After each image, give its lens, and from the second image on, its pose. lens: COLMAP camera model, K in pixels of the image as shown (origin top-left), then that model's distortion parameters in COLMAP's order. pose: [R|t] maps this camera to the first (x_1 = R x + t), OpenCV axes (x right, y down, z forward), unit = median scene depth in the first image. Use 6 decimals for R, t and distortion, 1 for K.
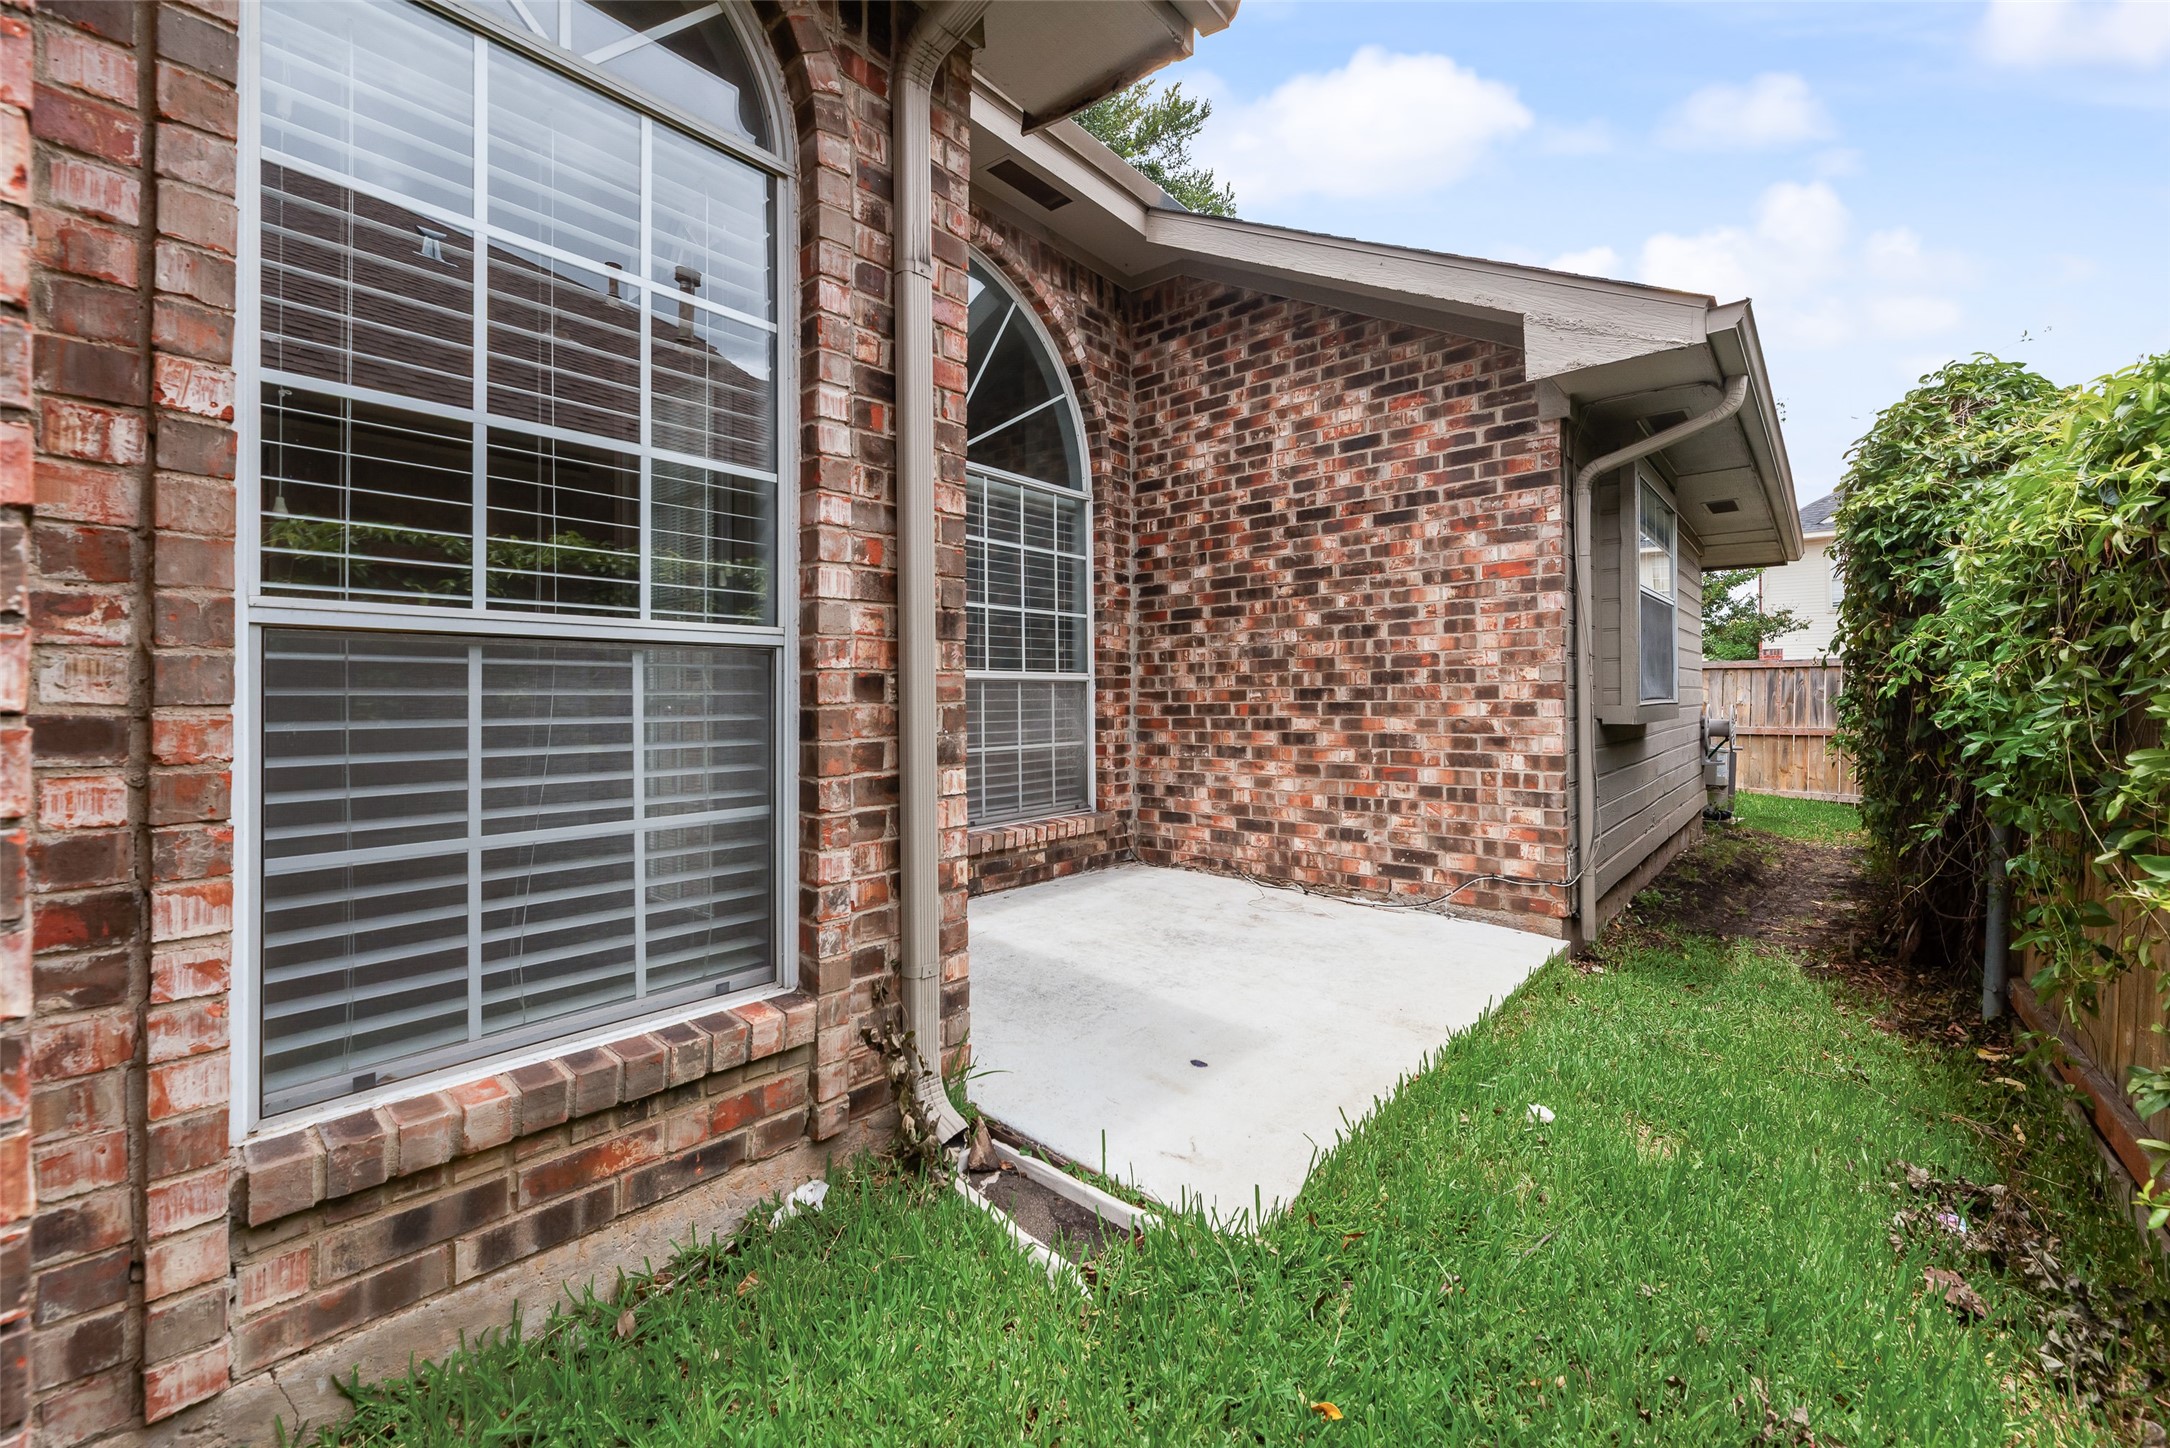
lens RADIAL K [[890.8, 0, 1099.3], [0, 890.8, 694.4], [0, 0, 1]] dist [-0.000440, 0.000590]
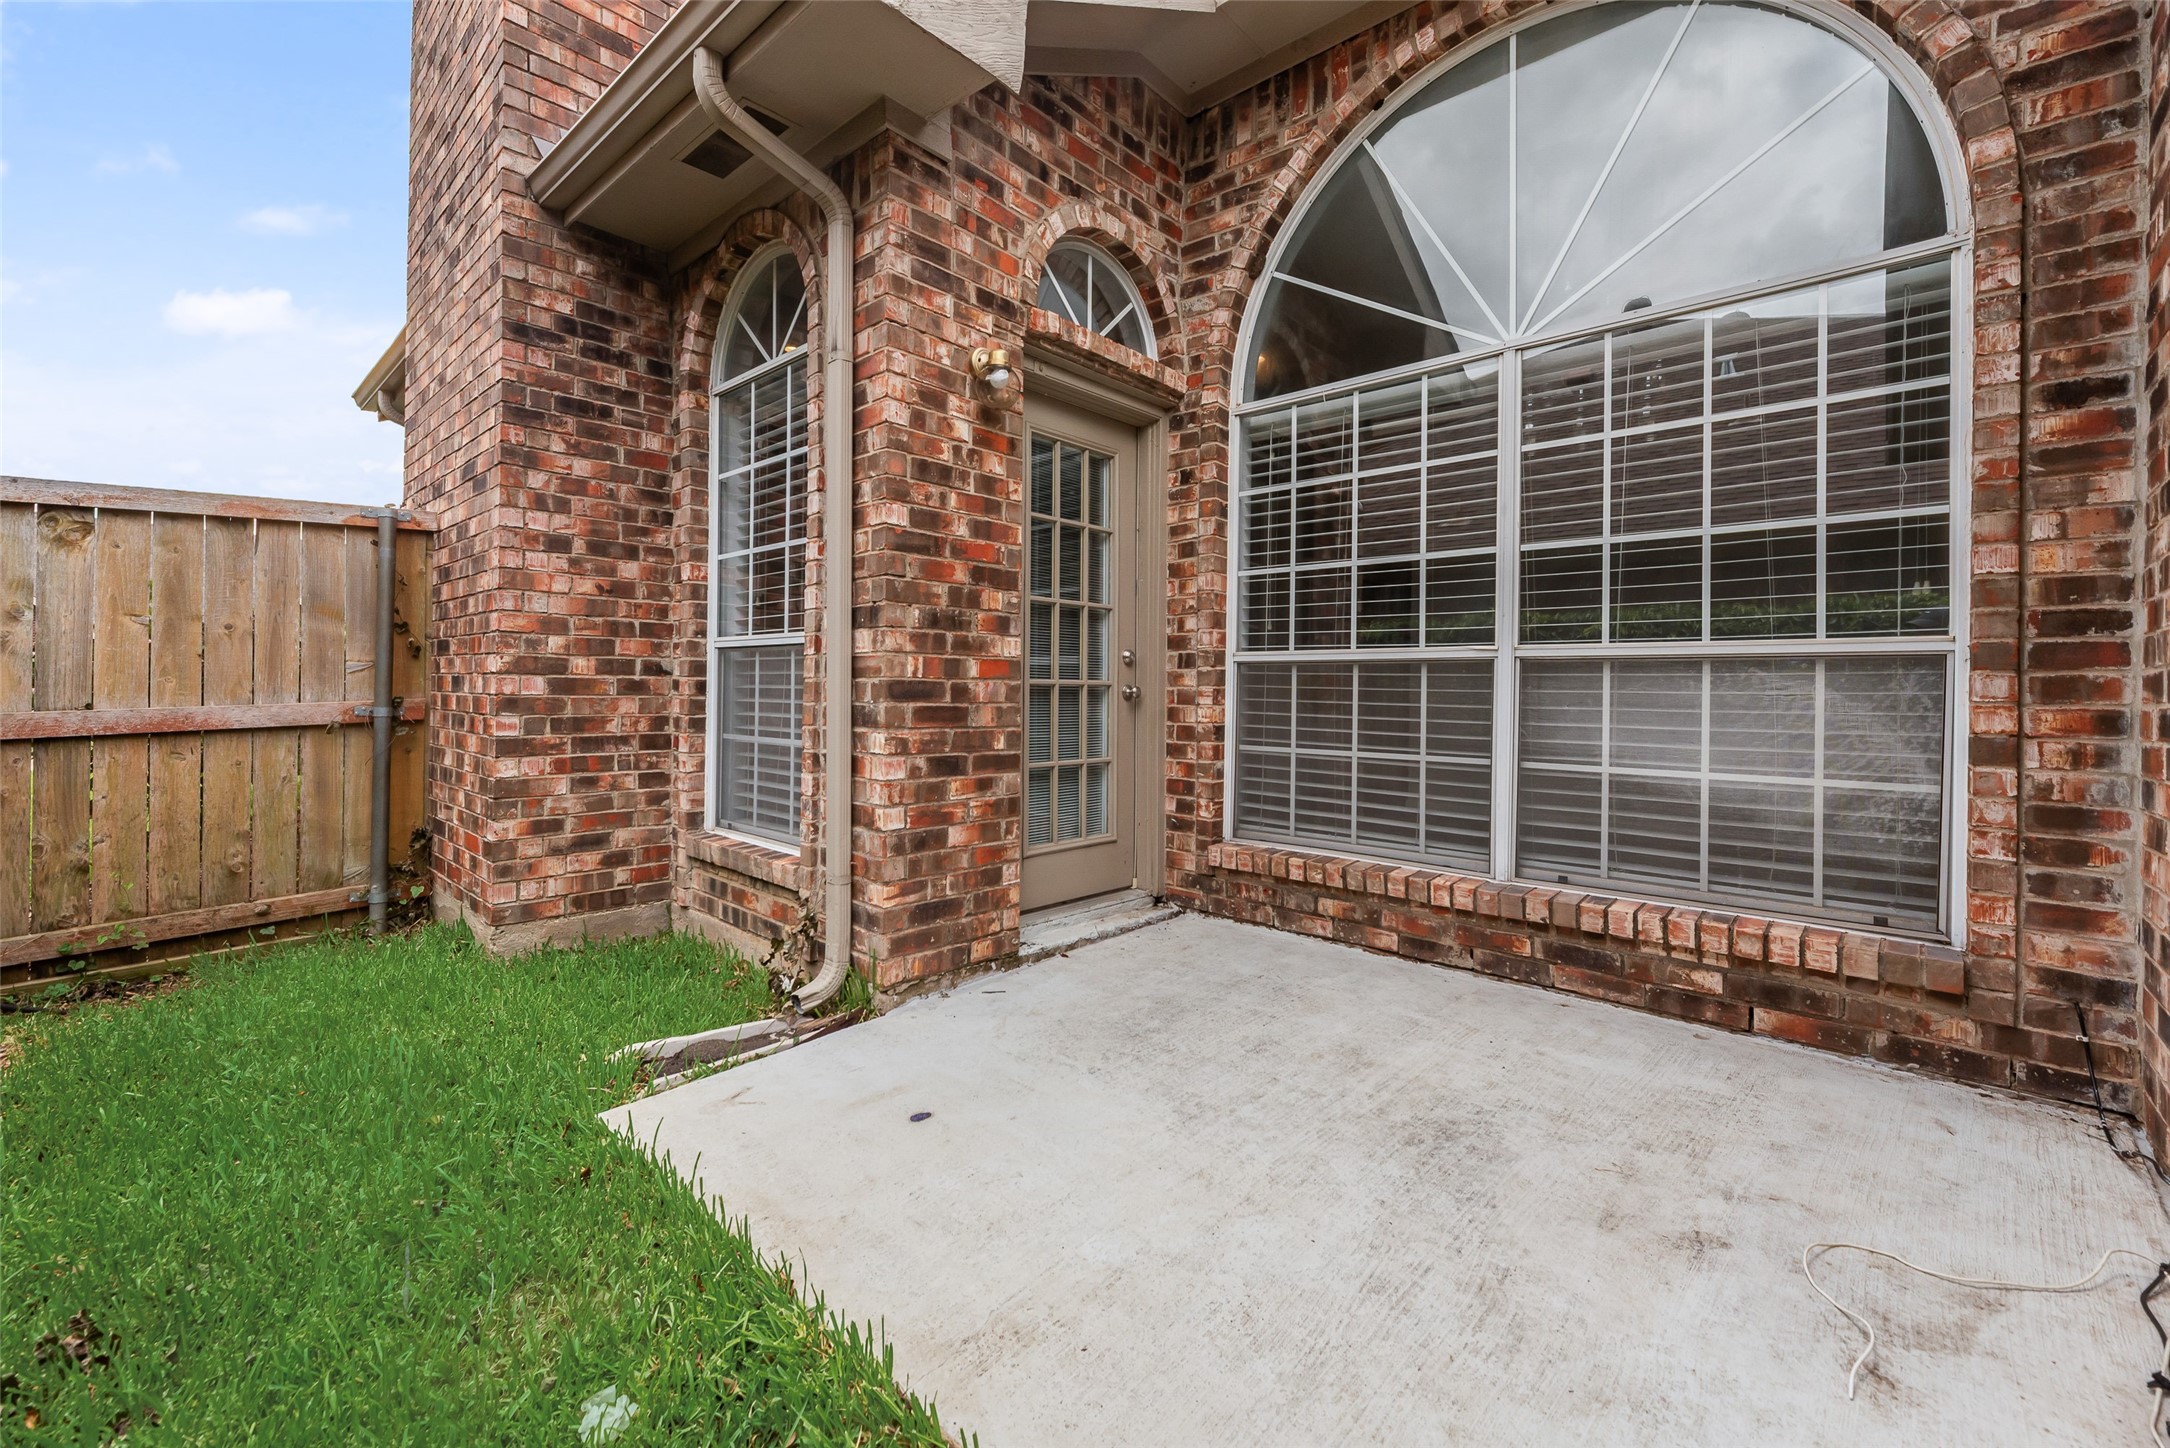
lens RADIAL K [[890.8, 0, 1070.5], [0, 890.8, 684.2], [0, 0, 1]] dist [-0.000440, 0.000590]
pose [[-0.047509, -0.003169, -0.998866, 0.483221], [-0.014952, 0.999885, -0.002461, 0.008992], [0.998759, 0.014818, -0.047551, 0.613856]]
